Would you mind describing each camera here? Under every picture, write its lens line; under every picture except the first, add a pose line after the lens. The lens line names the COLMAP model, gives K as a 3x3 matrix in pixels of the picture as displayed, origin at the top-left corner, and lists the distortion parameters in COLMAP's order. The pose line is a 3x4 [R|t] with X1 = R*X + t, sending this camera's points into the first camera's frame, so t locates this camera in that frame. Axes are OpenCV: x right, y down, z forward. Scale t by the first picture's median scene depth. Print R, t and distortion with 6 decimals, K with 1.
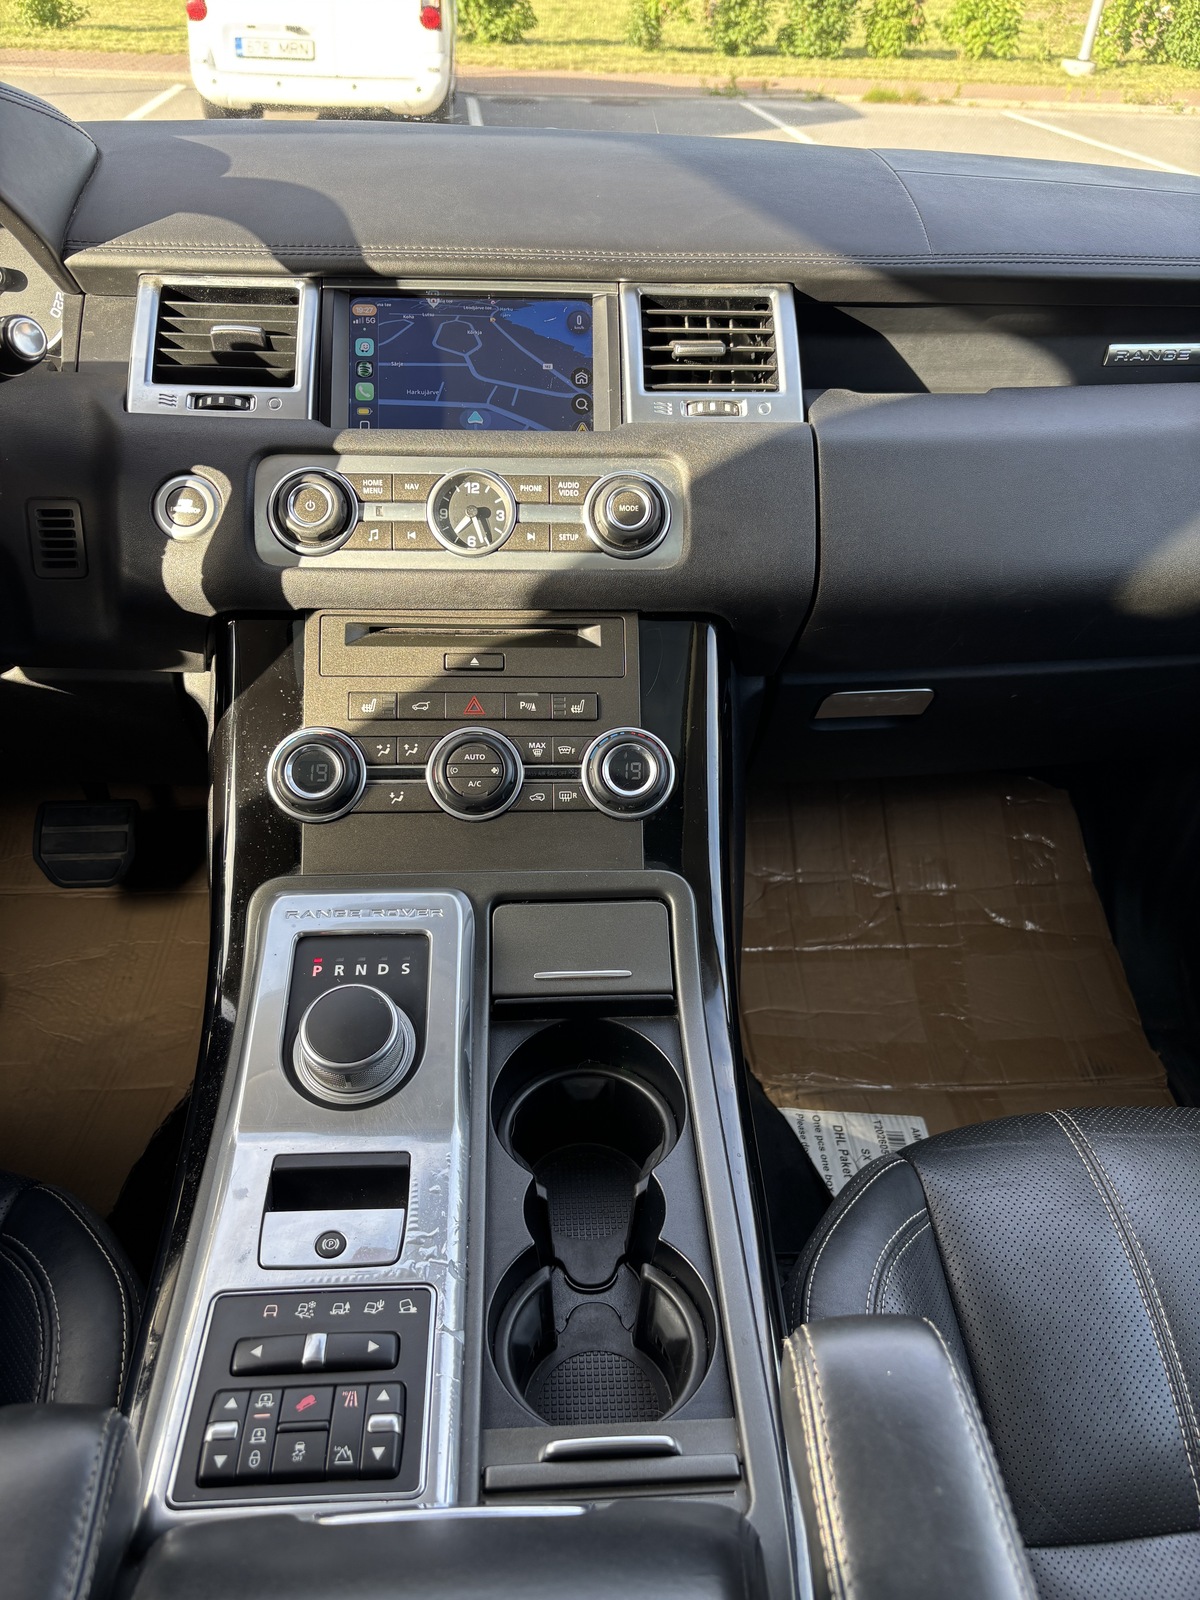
lens RADIAL K [[1236.9, 0, 606.5], [0, 1236.9, 808.9], [0, 0, 1]] dist [-0.032304, 0.001510]
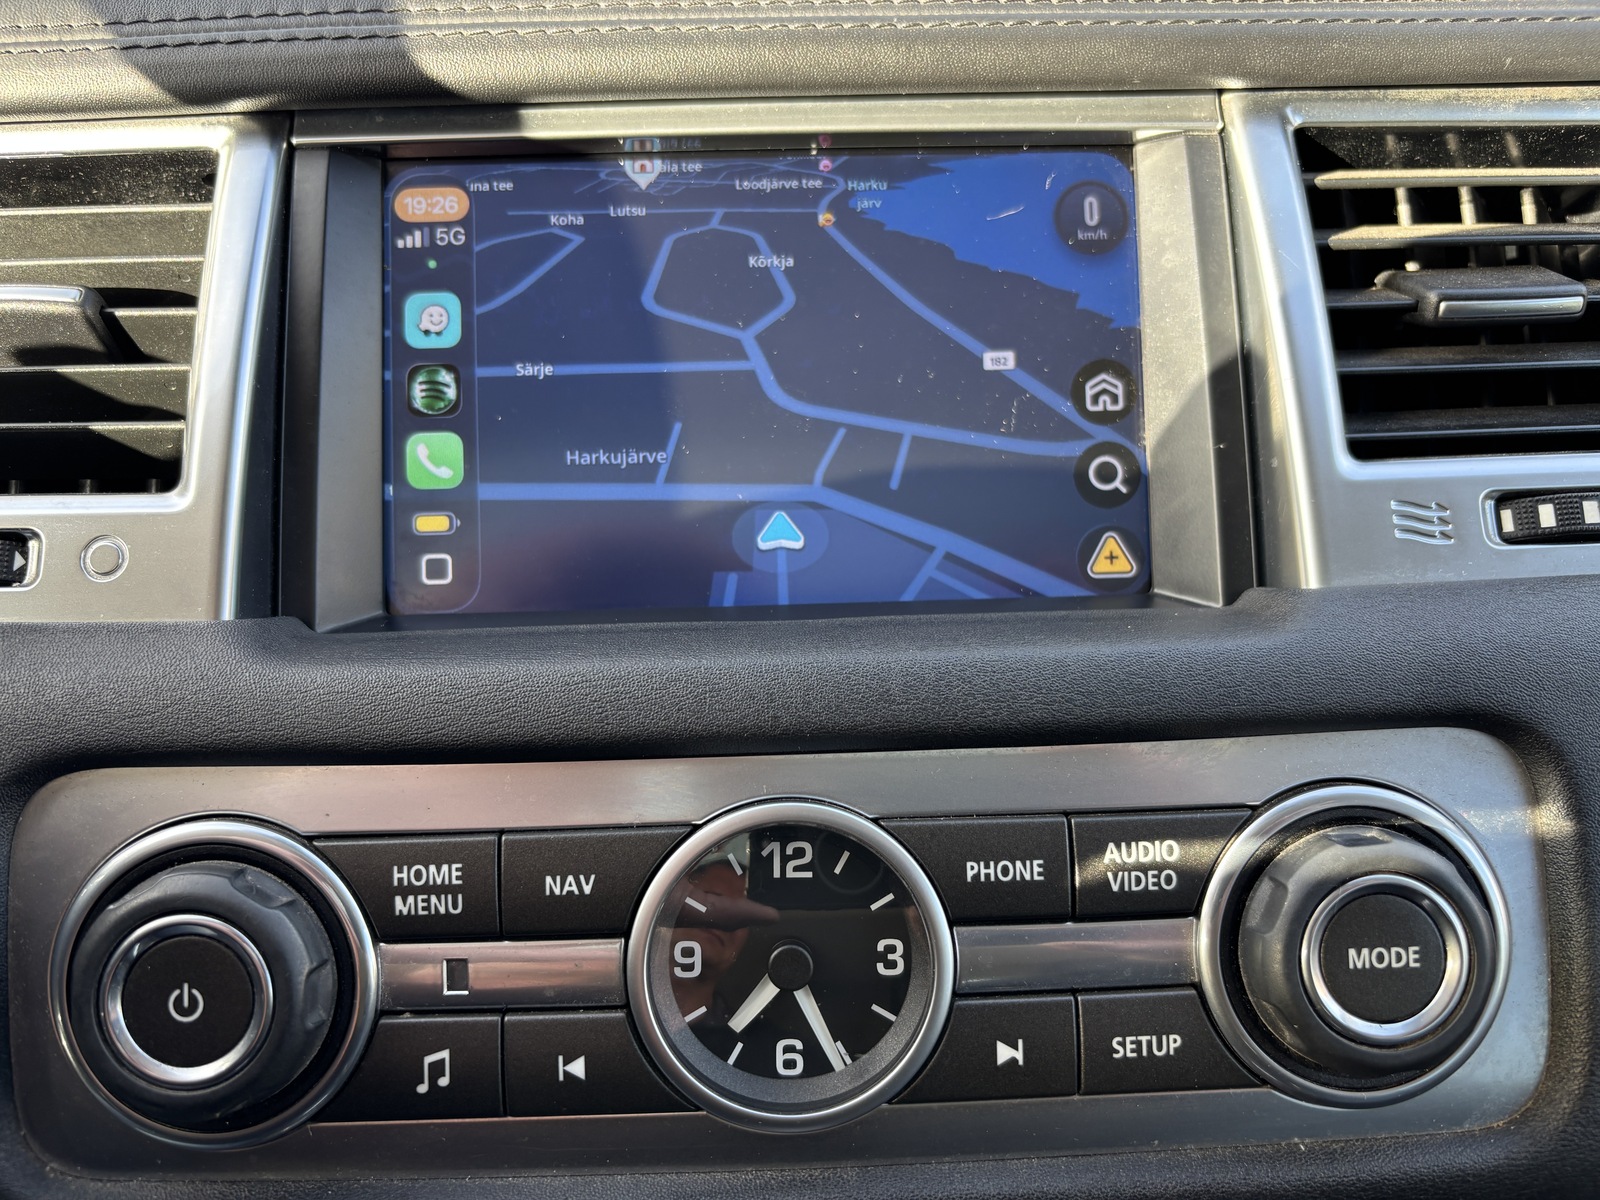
lens RADIAL K [[1236.9, 0, 791.9], [0, 1236.9, 587.7], [0, 0, 1]] dist [-0.032304, 0.001510]
pose [[0.998554, -0.018540, -0.050451, -0.087506], [0.018655, 0.999824, 0.001827, -0.303771], [0.050408, -0.002766, 0.998725, 0.680756]]
